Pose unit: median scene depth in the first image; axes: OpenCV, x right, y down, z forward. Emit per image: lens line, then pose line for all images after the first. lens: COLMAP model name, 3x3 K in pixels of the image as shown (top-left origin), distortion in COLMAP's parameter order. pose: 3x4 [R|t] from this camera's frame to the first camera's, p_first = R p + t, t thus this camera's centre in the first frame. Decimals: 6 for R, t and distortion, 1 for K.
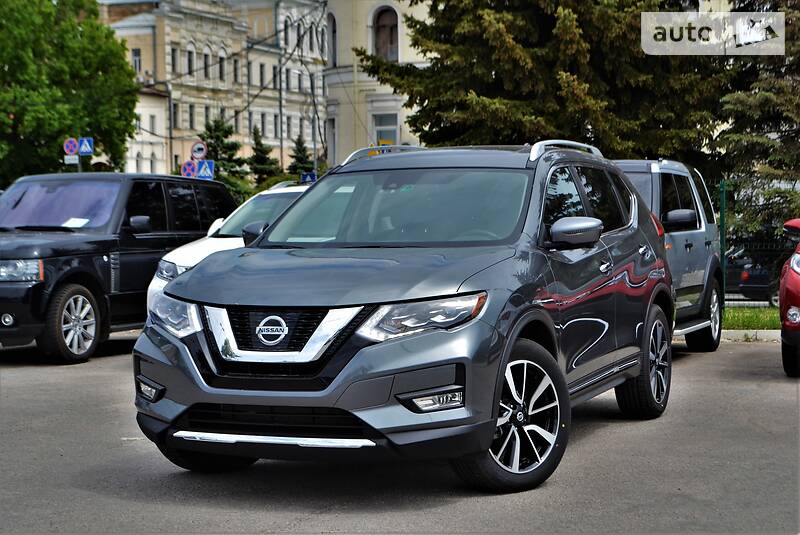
lens RADIAL K [[1602.9, 0, 400.0], [0, 1602.9, 267.5], [0, 0, 1]] dist [-0.035356, 0.090351]
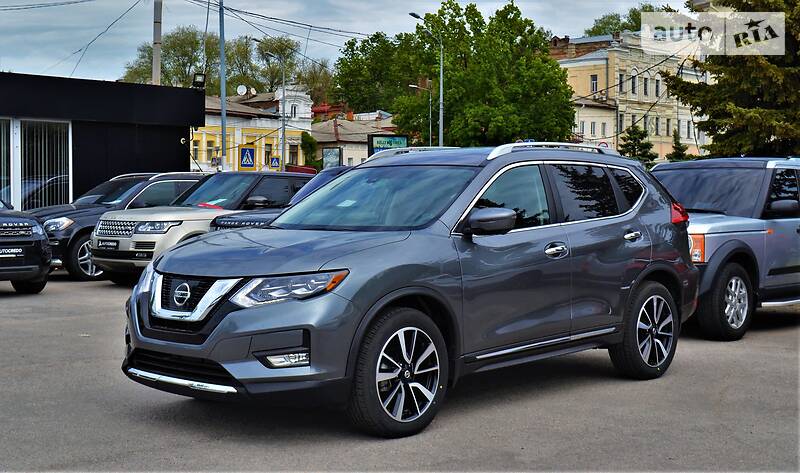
lens RADIAL K [[1134.5, 0, 400.0], [0, 1134.5, 236.5], [0, 0, 1]] dist [0.002994, 0.010963]
pose [[0.935193, 0.028037, -0.353028, 0.122506], [-0.026375, 0.999607, 0.009518, -0.005948], [0.353156, 0.000410, 0.935564, 0.070444]]
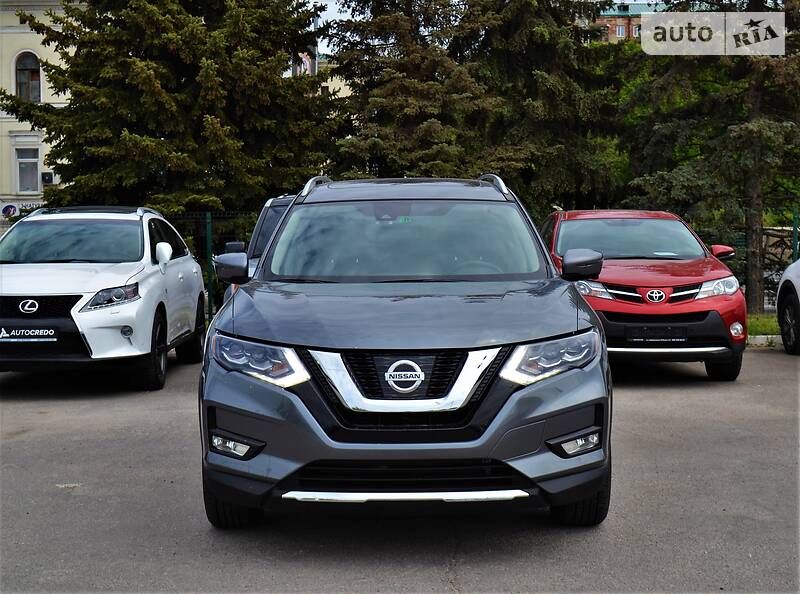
lens RADIAL K [[1276.5, 0, 400.0], [0, 1276.5, 297.0], [0, 0, 1]] dist [0.026348, -0.838715]
pose [[0.929708, -0.014748, 0.368001, -0.108718], [0.009394, 0.999822, 0.016334, -0.005555], [-0.368176, -0.011729, 0.929682, 0.101010]]
